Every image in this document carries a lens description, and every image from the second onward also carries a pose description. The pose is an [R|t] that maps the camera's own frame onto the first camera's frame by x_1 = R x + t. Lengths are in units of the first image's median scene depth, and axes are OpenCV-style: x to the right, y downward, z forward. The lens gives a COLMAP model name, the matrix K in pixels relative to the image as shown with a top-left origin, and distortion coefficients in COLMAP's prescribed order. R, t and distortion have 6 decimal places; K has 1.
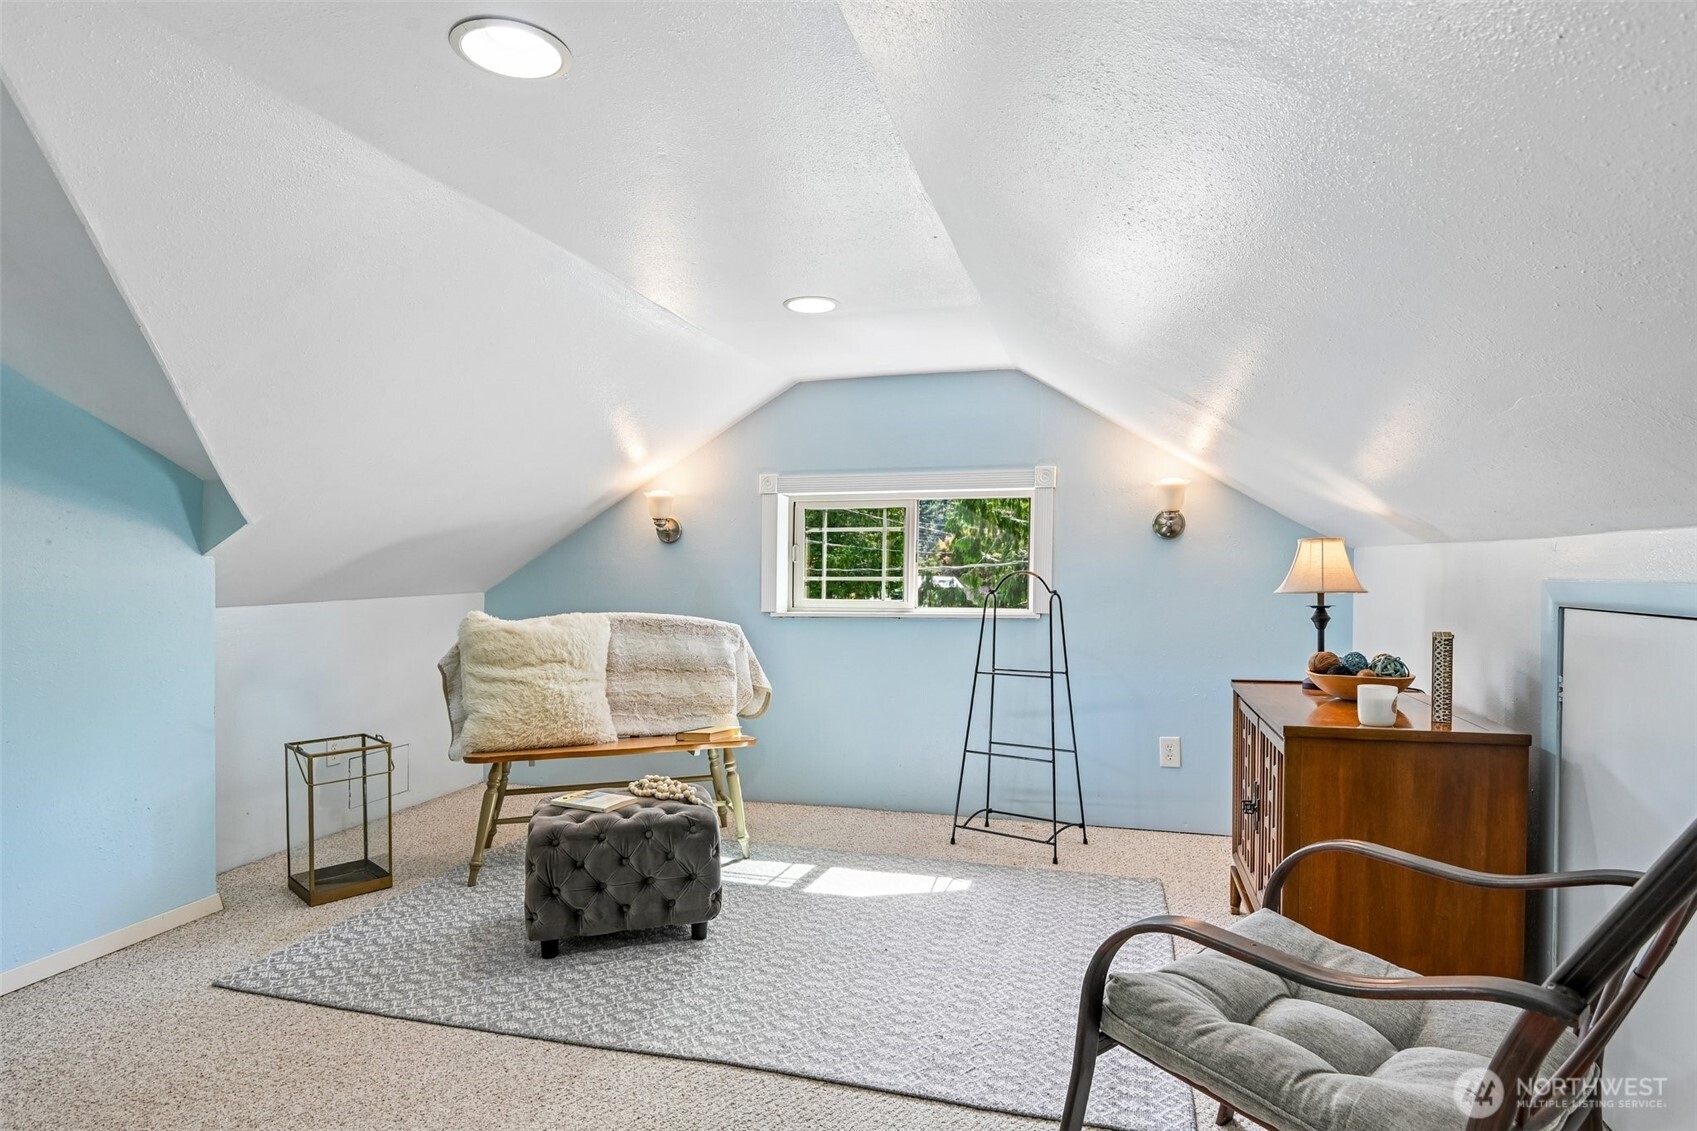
lens RADIAL K [[880.3, 0, 855.0], [0, 880.3, 571.0], [0, 0, 1]] dist [0.002507, 0.000203]
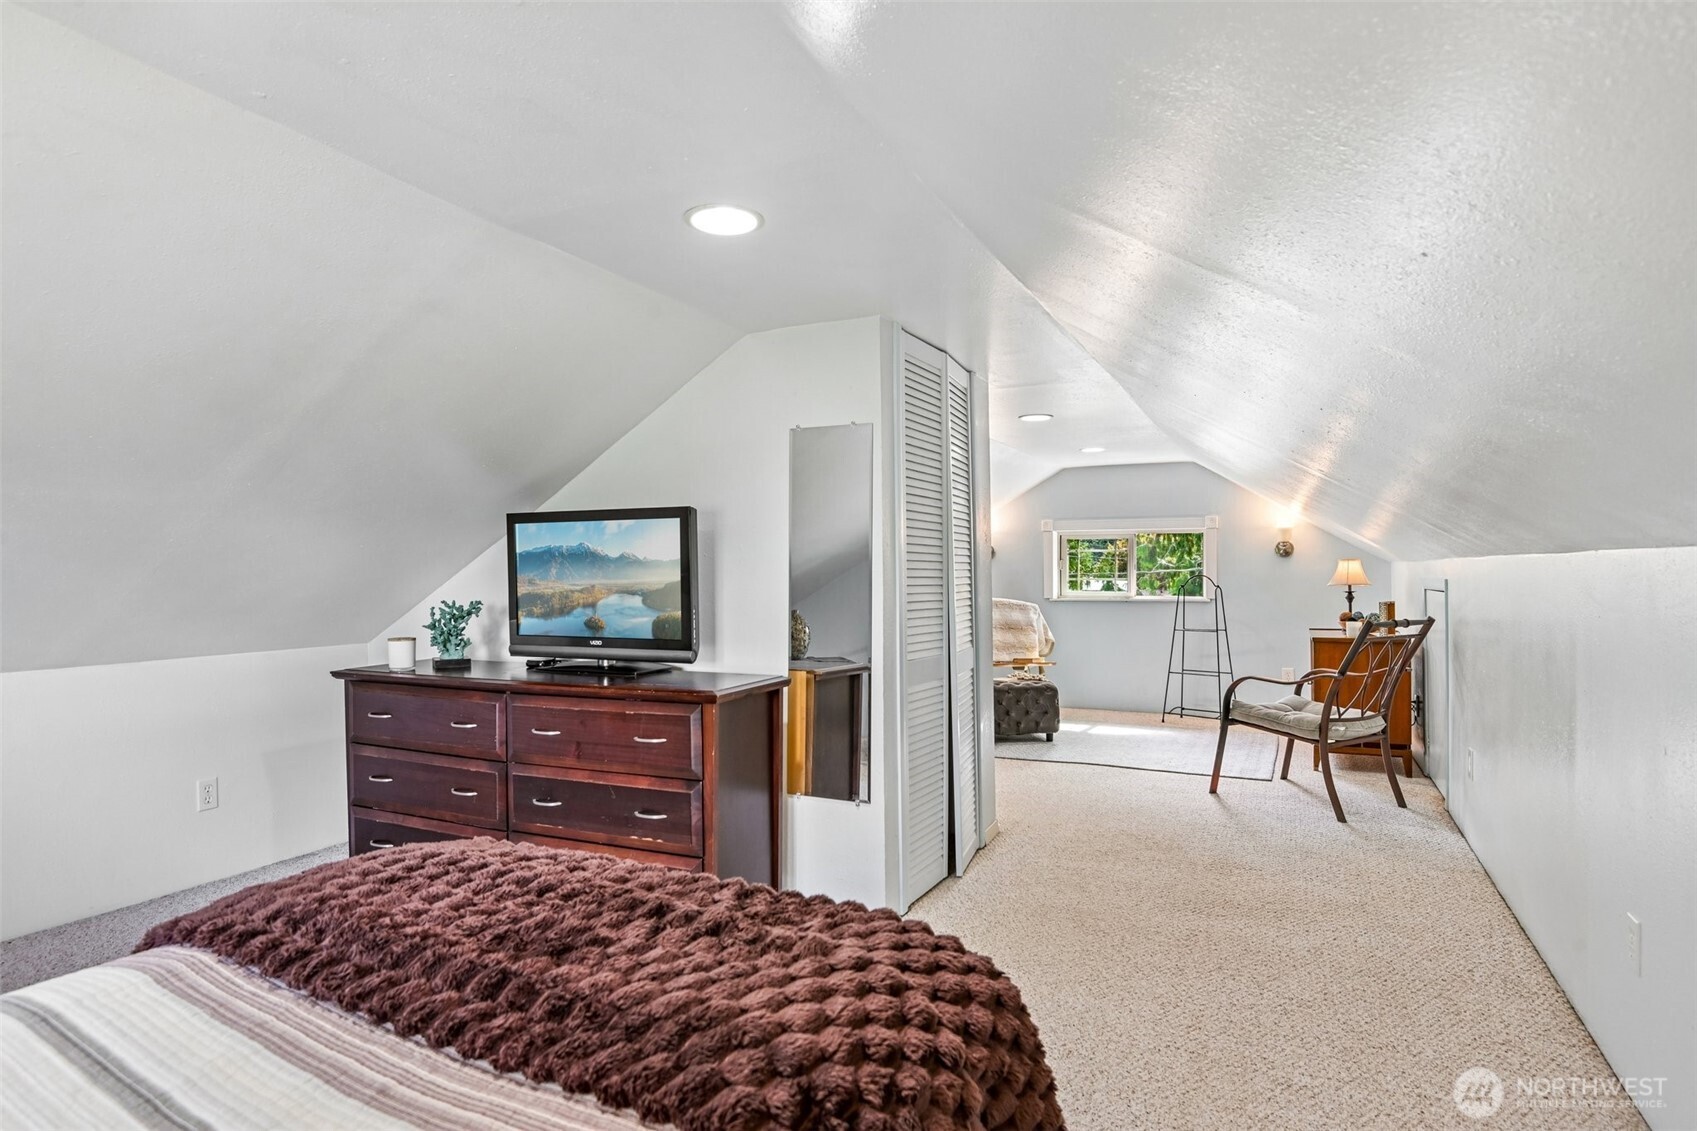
lens RADIAL K [[908.2, 0, 848.9], [0, 908.2, 530.3], [0, 0, 1]] dist [-0.000124, -0.000011]
pose [[0.984613, -0.008304, -0.174553, -0.188952], [-0.000257, 0.998801, -0.048962, 0.000329], [0.174750, 0.048253, 0.983430, -0.946503]]
